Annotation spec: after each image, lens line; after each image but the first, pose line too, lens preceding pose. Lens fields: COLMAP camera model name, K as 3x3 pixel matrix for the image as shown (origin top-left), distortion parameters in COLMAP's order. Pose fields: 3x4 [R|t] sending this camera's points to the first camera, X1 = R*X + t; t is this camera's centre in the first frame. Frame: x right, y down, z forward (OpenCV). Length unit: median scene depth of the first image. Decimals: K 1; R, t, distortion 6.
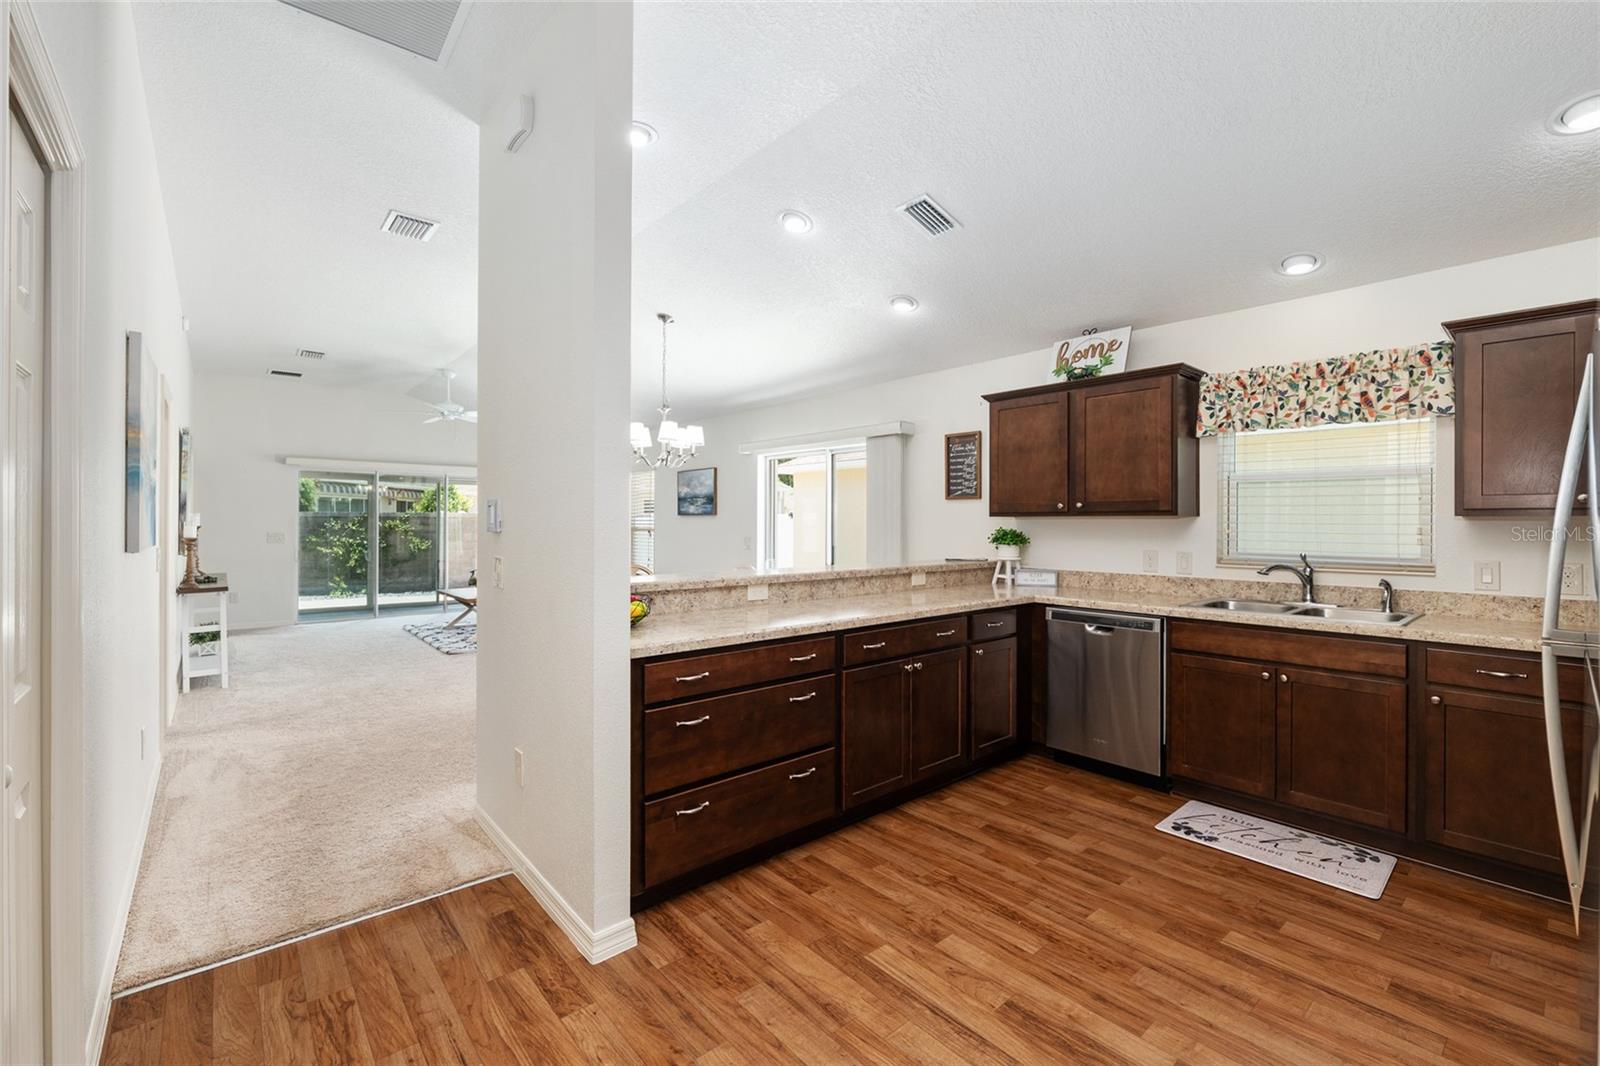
lens RADIAL K [[688.1, 0, 792.5], [0, 688.1, 523.0], [0, 0, 1]] dist [-0.011374, 0.001101]
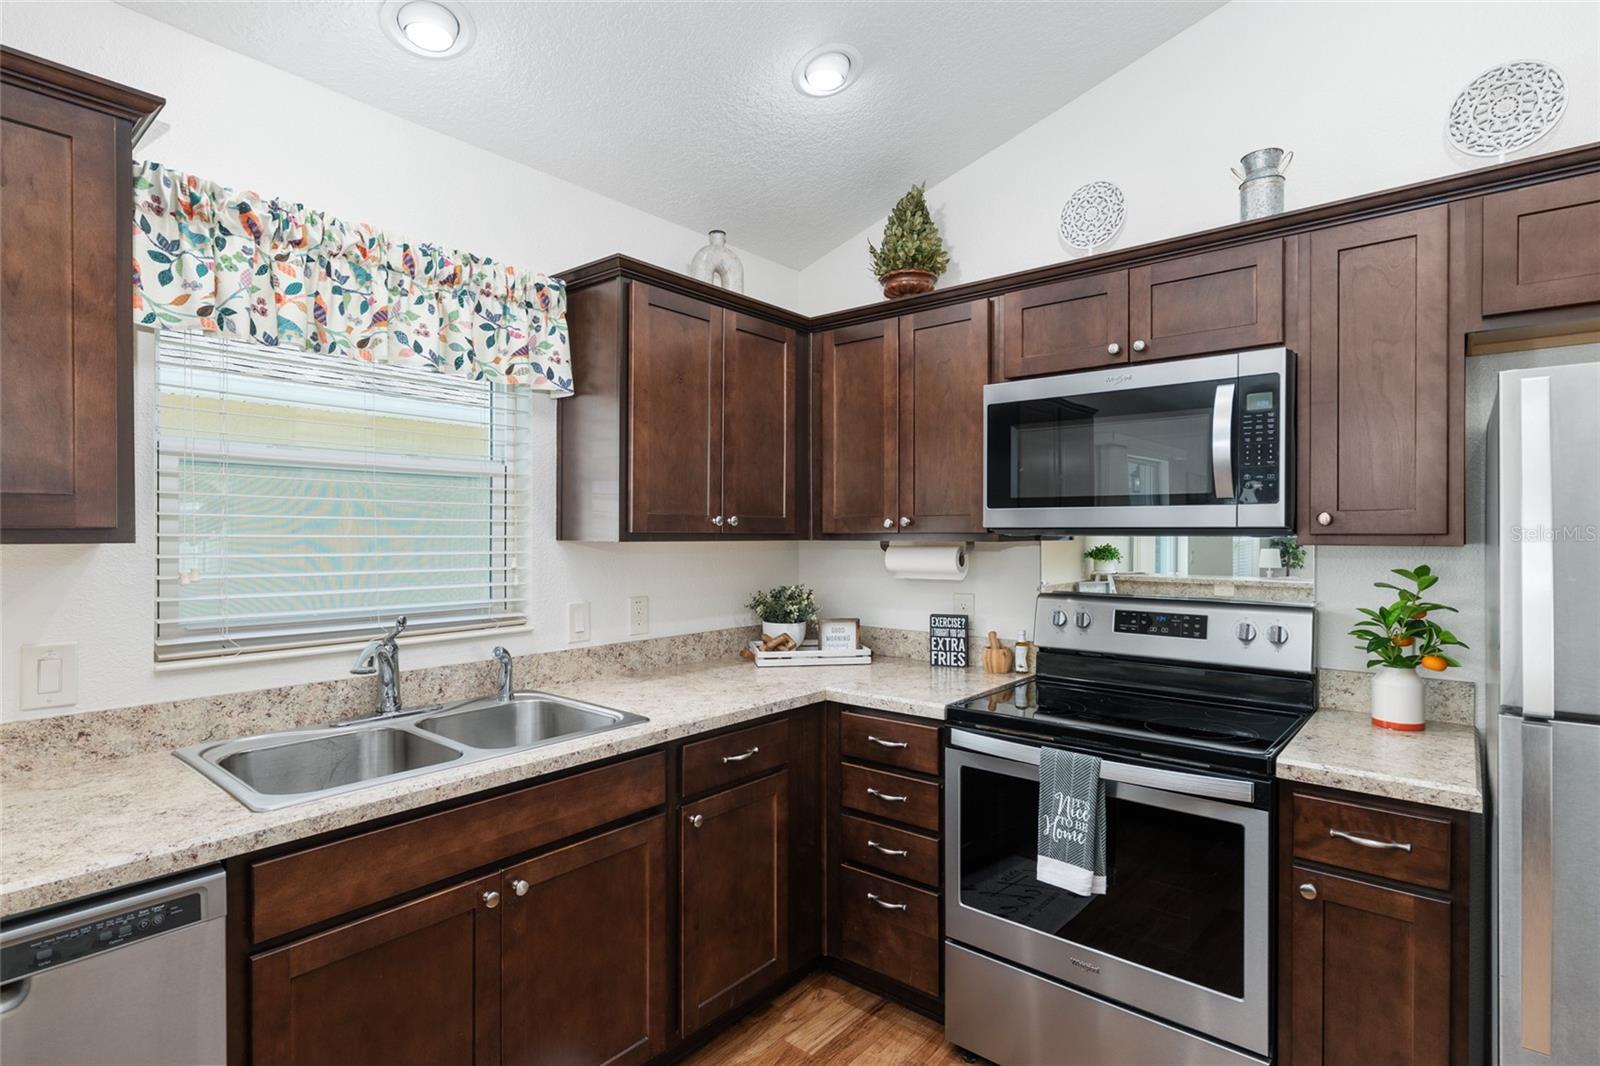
lens RADIAL K [[788.7, 0, 802.4], [0, 788.7, 536.2], [0, 0, 1]] dist [-0.001432, -0.000089]
pose [[-0.167402, -0.009982, 0.985838, 0.135518], [-0.002304, 0.999950, 0.009733, -0.020892], [-0.985886, -0.000642, -0.167417, 0.818164]]
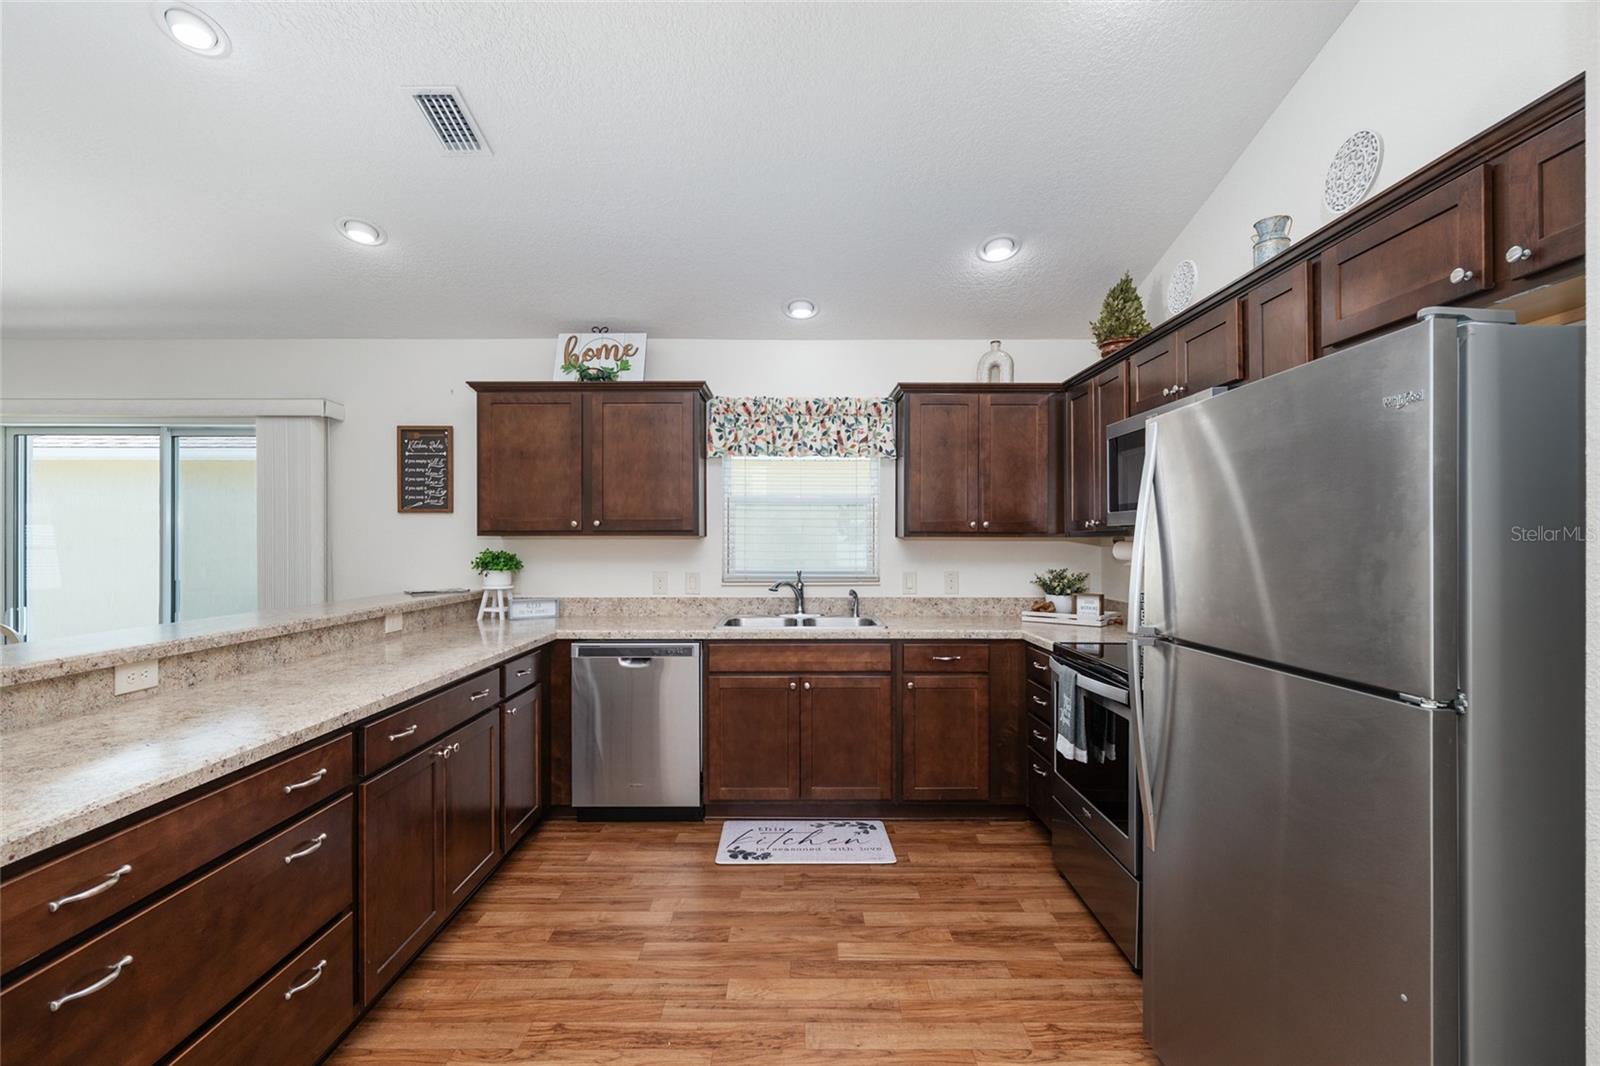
lens RADIAL K [[728.2, 0, 806.7], [0, 728.2, 539.6], [0, 0, 1]] dist [0.000231, 0.000435]
pose [[0.642155, -0.003024, 0.766569, -0.155734], [0.002881, 0.999995, 0.001531, -0.006976], [-0.766570, 0.001226, 0.642160, 0.232106]]
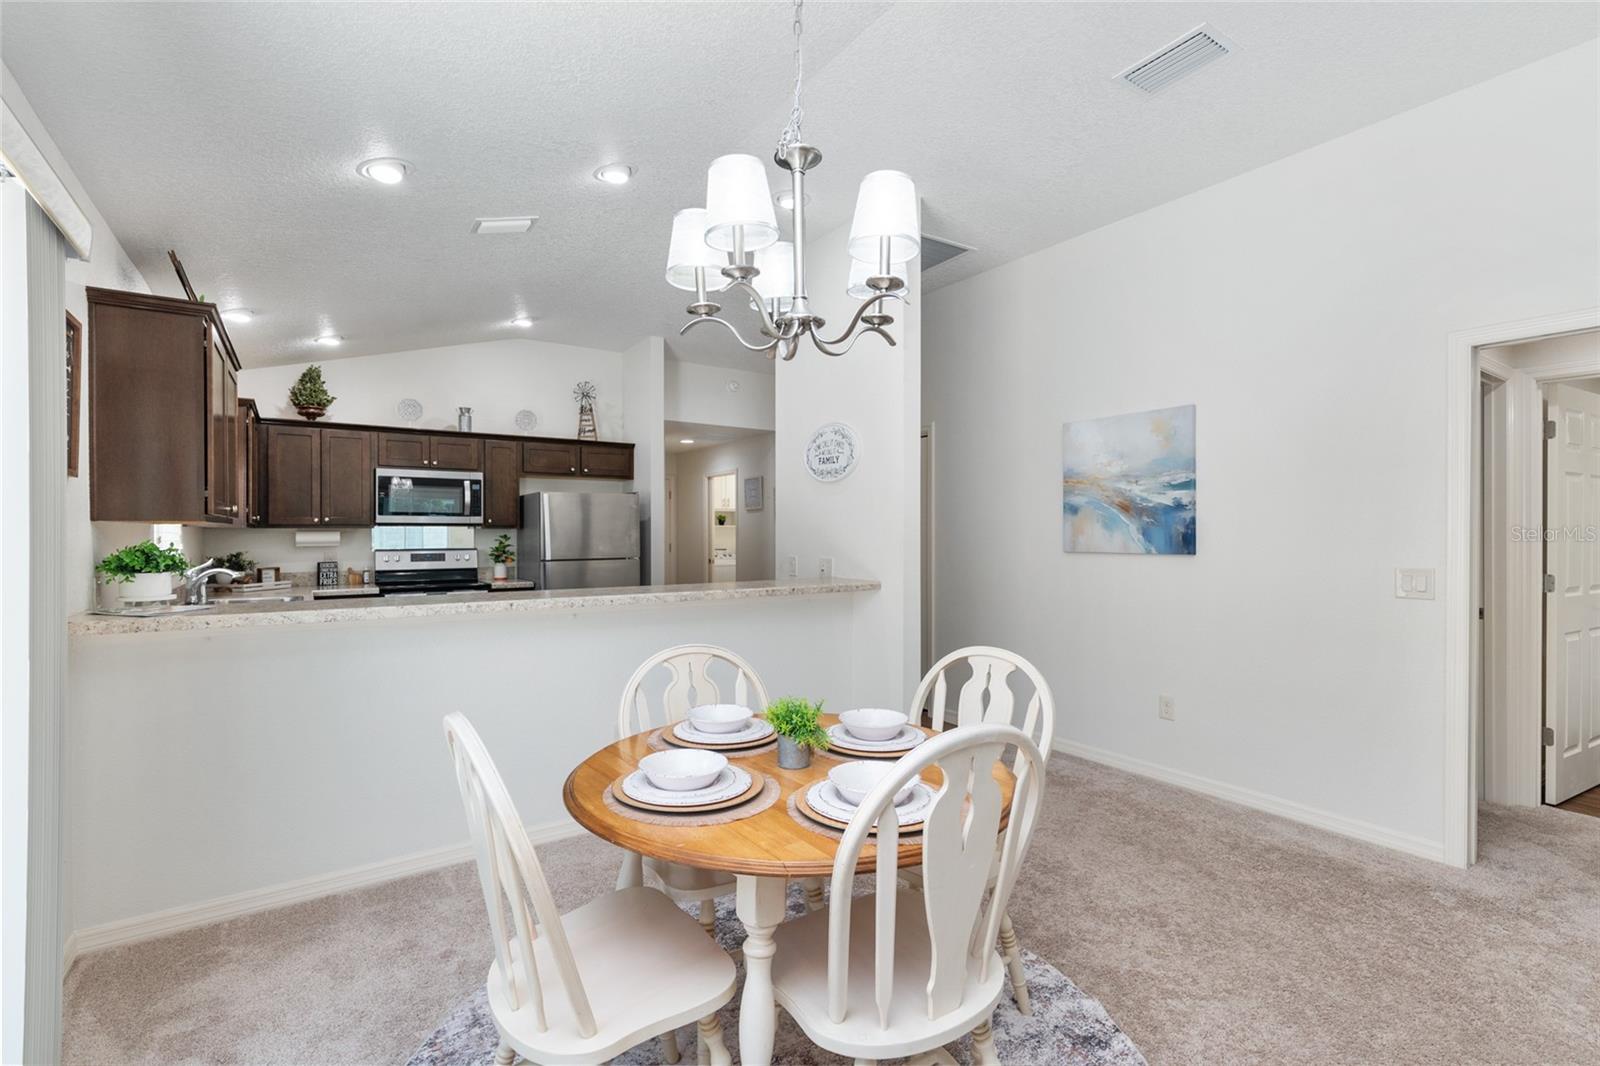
lens RADIAL K [[728.2, 0, 801.6], [0, 728.2, 533.2], [0, 0, 1]] dist [0.000231, 0.000435]
pose [[-0.995914, -0.000473, 0.090310, -0.338363], [-0.000521, 1.000000, -0.000501, 0.003202], [-0.090309, -0.000546, -0.995914, 2.153063]]
